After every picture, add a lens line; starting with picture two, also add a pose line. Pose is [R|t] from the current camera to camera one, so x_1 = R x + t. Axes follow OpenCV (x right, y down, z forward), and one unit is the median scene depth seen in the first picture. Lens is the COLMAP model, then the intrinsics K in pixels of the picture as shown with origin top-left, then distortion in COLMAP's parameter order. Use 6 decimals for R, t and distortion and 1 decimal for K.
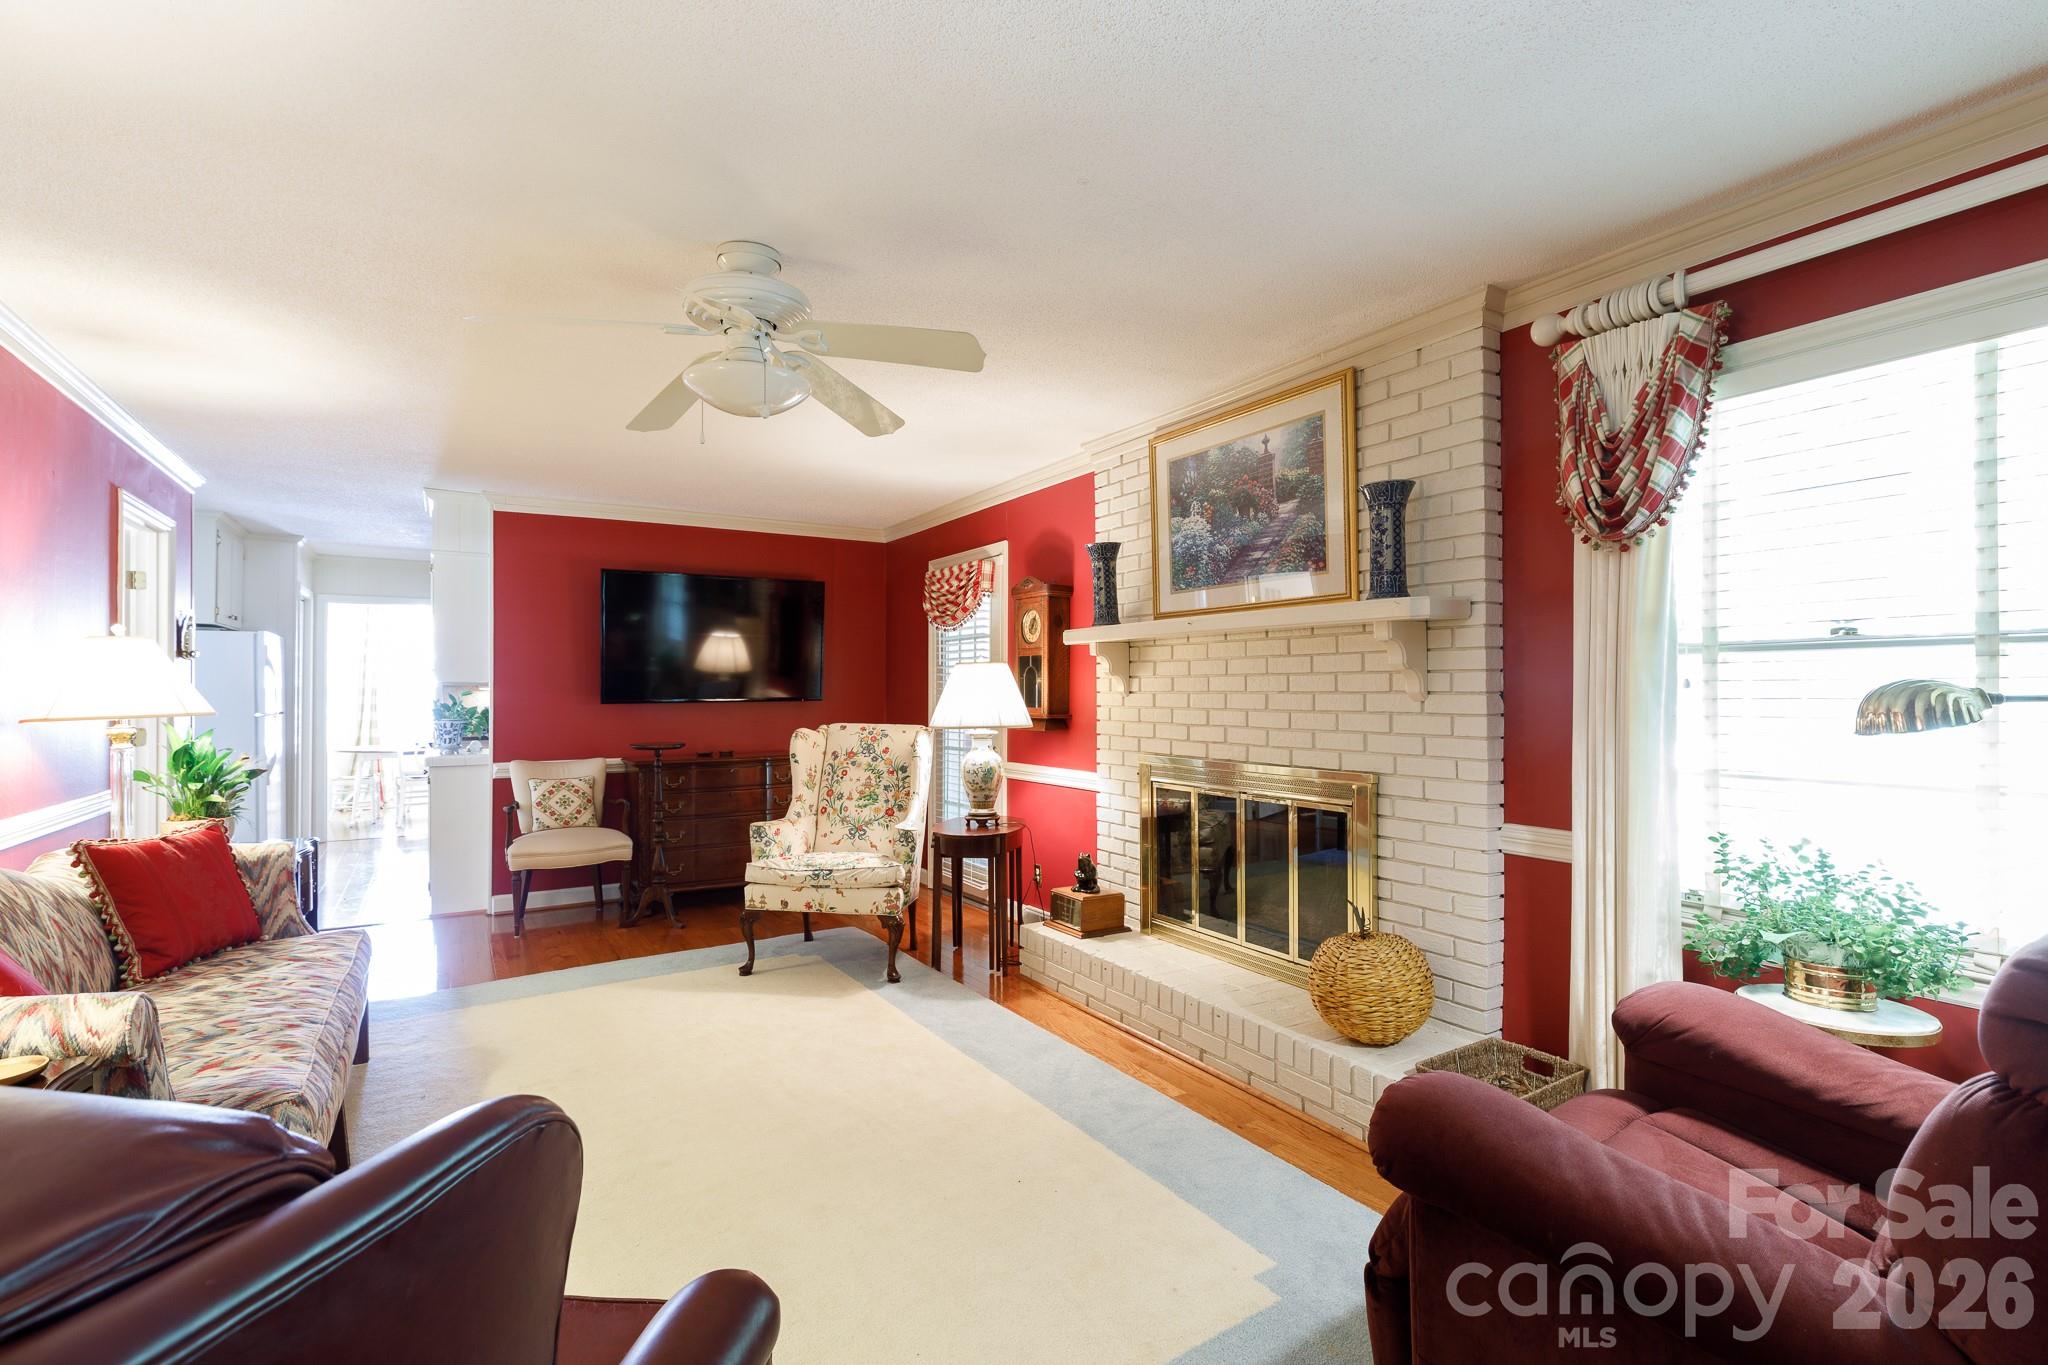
lens RADIAL K [[915.9, 0, 1013.3], [0, 915.9, 692.2], [0, 0, 1]] dist [0.004886, 0.000087]
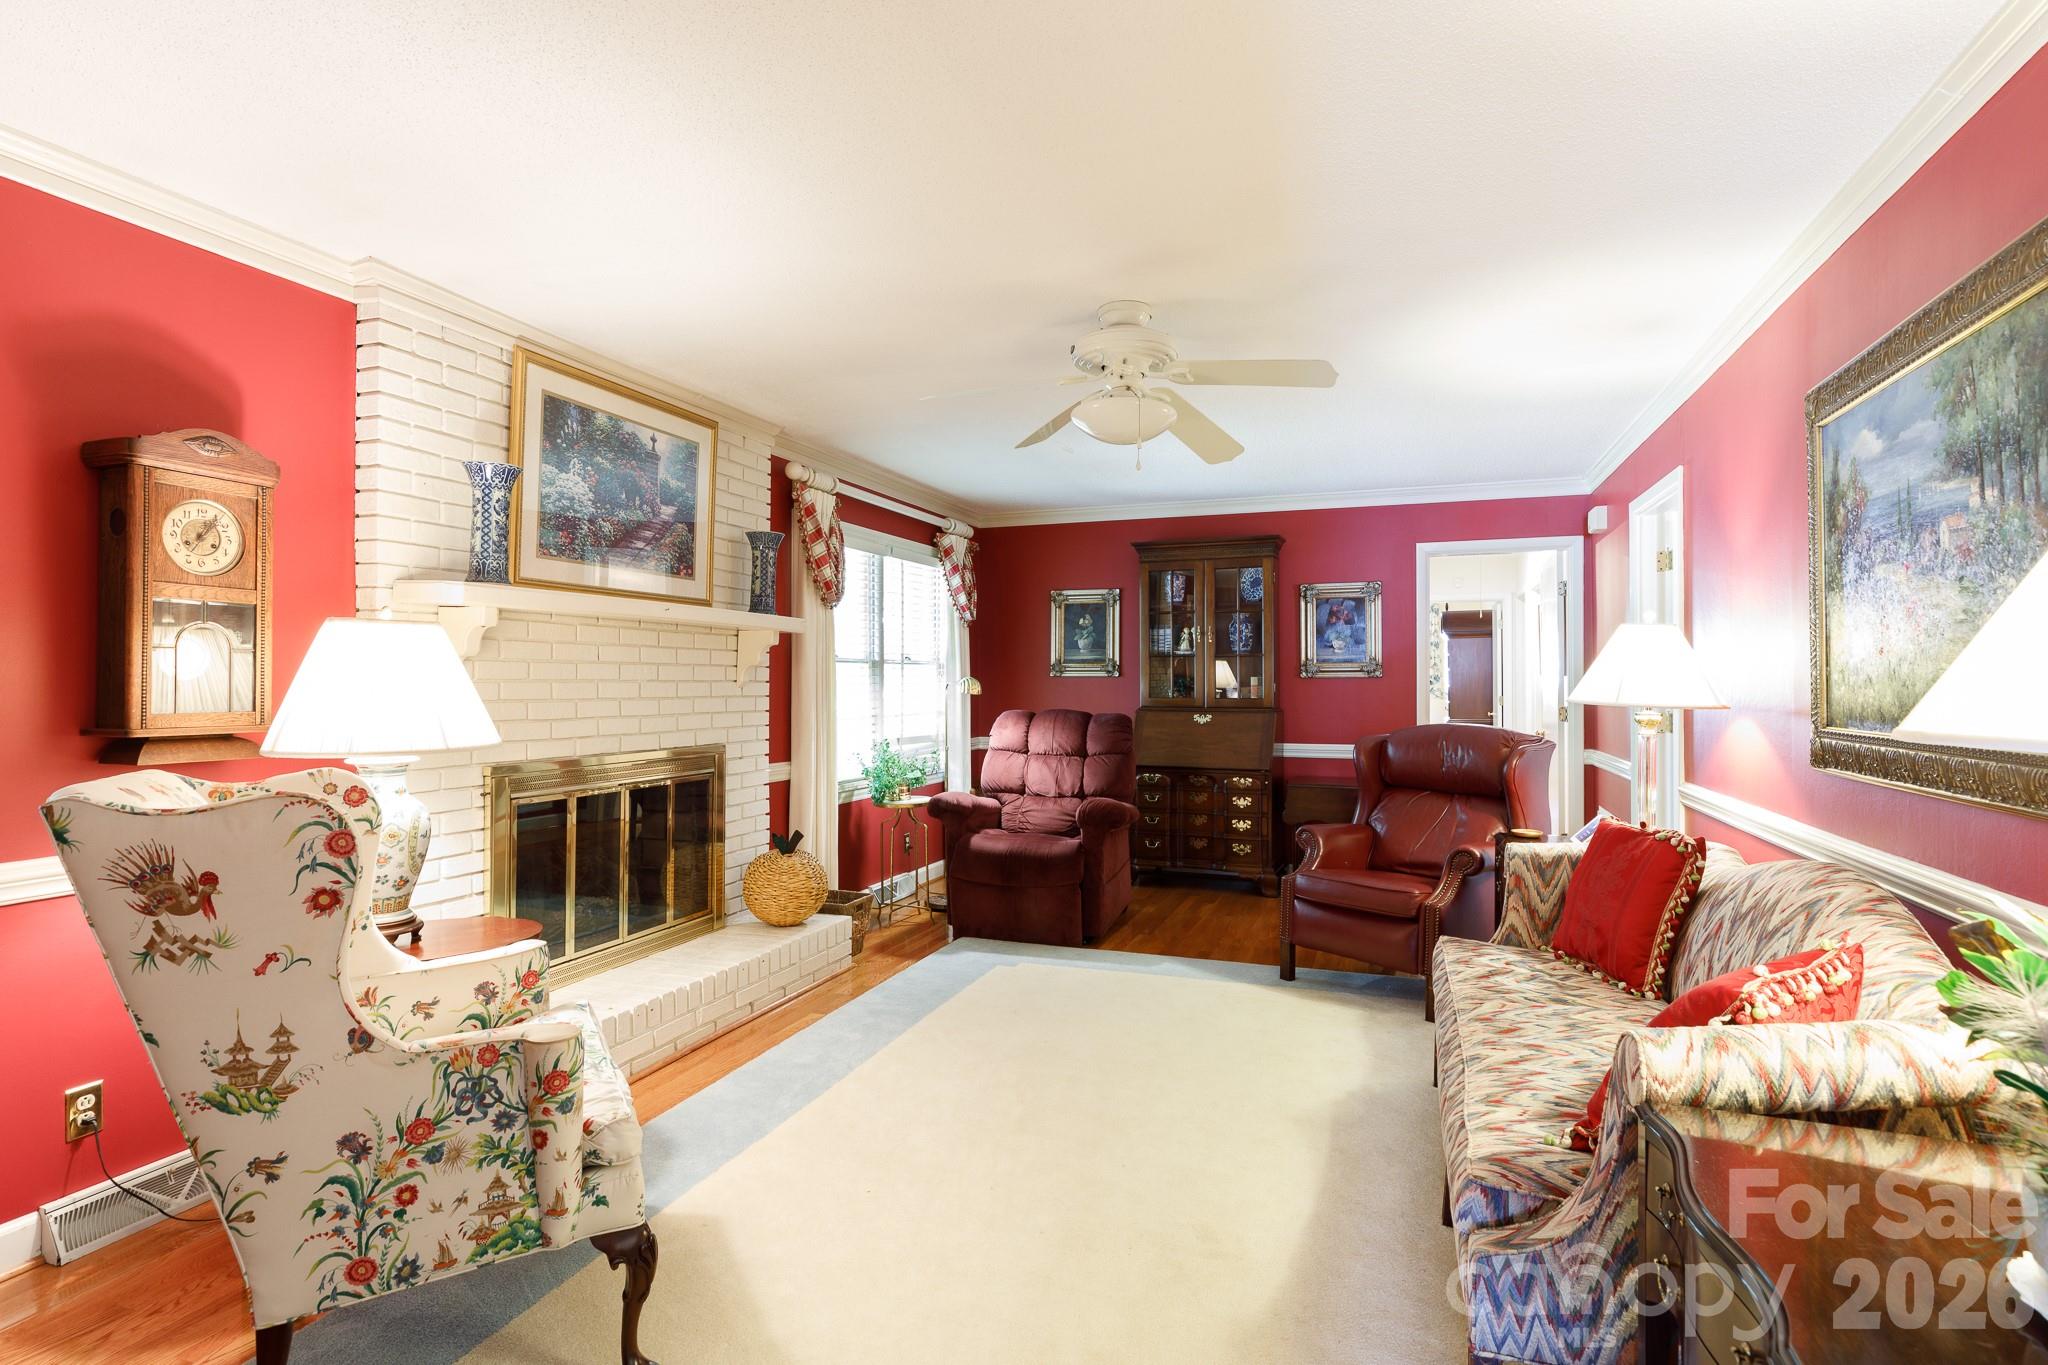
lens RADIAL K [[1026.0, 0, 1016.1], [0, 1026.0, 675.6], [0, 0, 1]] dist [-0.001566, 0.001301]
pose [[-0.614424, 0.003945, 0.788966, -0.899743], [-0.001204, 0.999982, -0.005938, 0.000192], [-0.788975, -0.004599, -0.614408, 1.397635]]
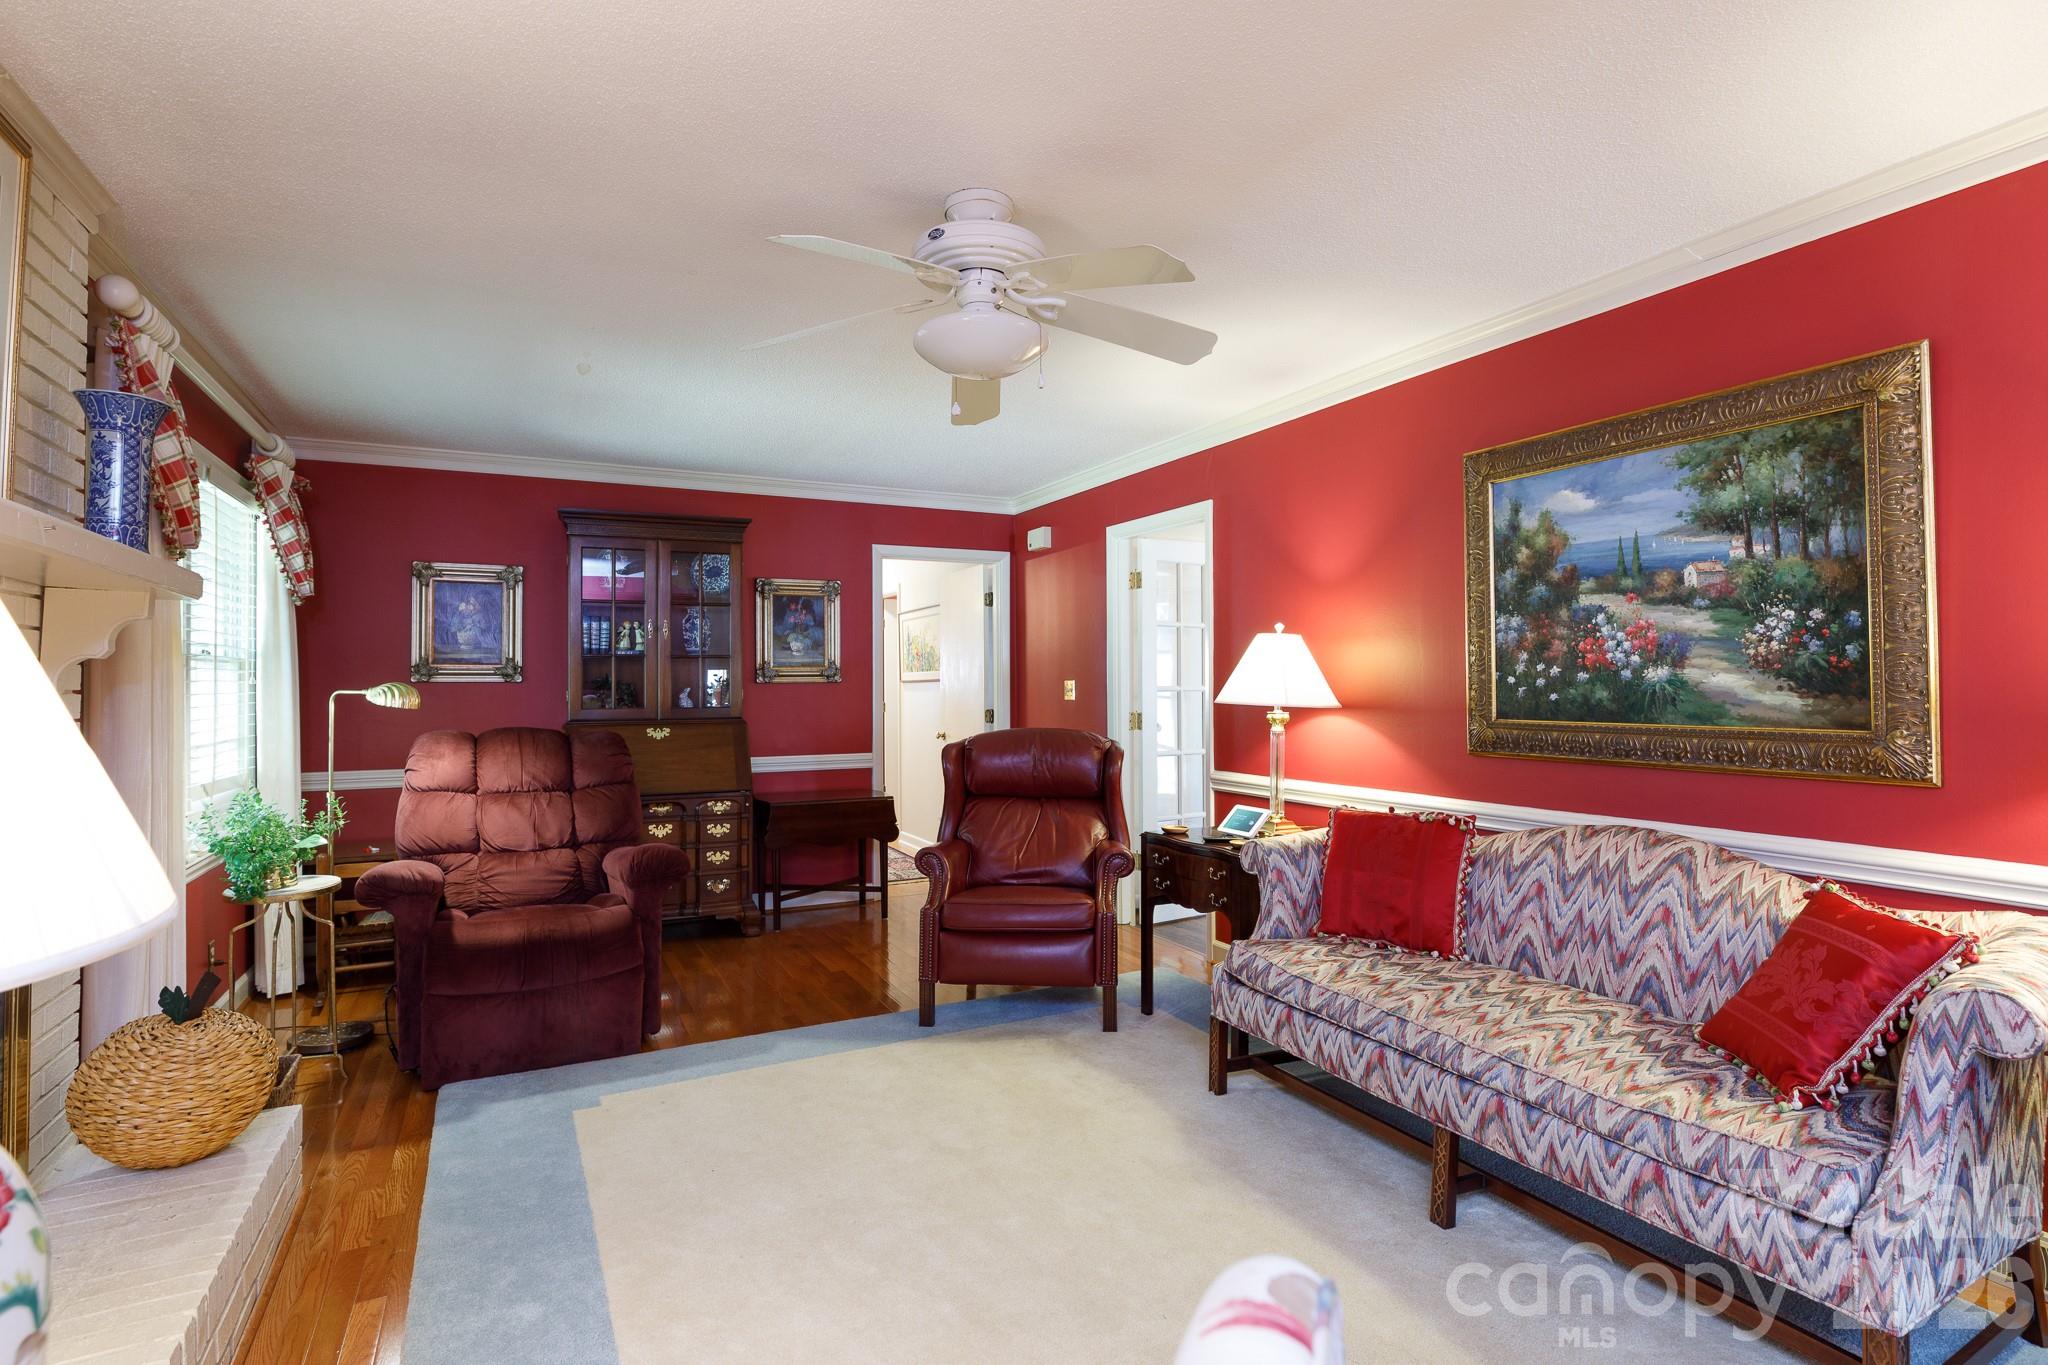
lens RADIAL K [[1026.0, 0, 1025.9], [0, 1026.0, 674.3], [0, 0, 1]] dist [-0.001566, 0.001301]
pose [[-0.996548, 0.005836, 0.082817, -0.321230], [0.004884, 0.999920, -0.011688, -0.000200], [-0.082878, -0.011243, -0.996496, 1.457297]]
